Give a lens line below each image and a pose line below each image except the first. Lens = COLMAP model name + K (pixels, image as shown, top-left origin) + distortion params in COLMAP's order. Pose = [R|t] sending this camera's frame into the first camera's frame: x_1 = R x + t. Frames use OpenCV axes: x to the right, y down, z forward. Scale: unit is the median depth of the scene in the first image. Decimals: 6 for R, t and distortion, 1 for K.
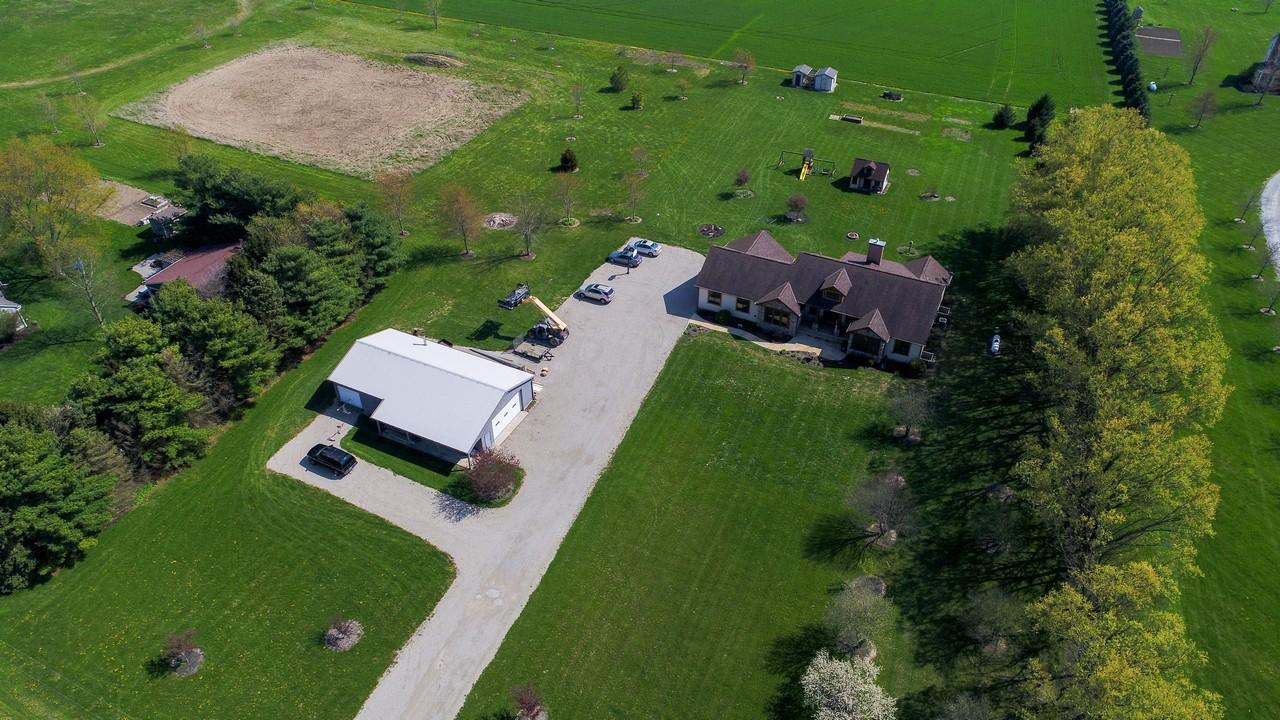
lens RADIAL K [[858.5, 0, 639.7], [0, 858.5, 358.0], [0, 0, 1]] dist [0.002220, -0.000506]
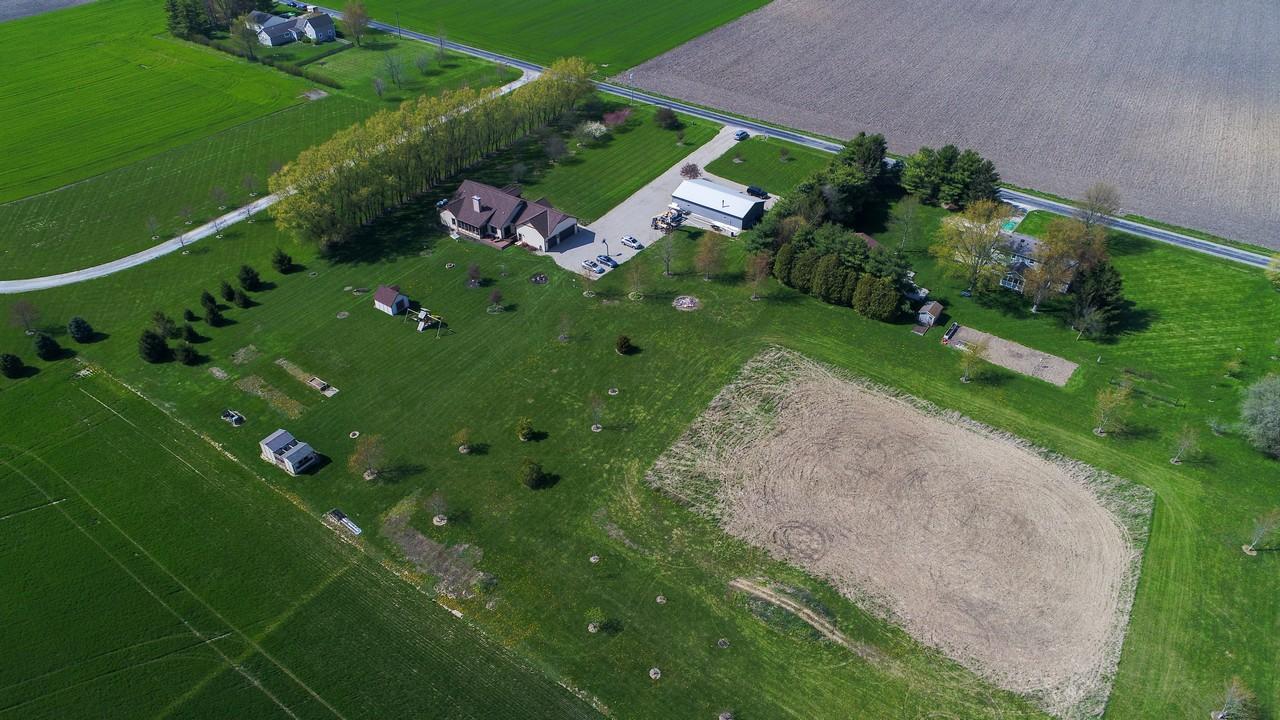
lens RADIAL K [[858.5, 0, 639.7], [0, 858.5, 358.0], [0, 0, 1]] dist [0.002220, -0.000506]
pose [[-0.983843, -0.110009, 0.141246, -0.372774], [0.107192, 0.269950, 0.956889, -1.840140], [-0.143396, 0.956569, -0.253797, 1.843174]]
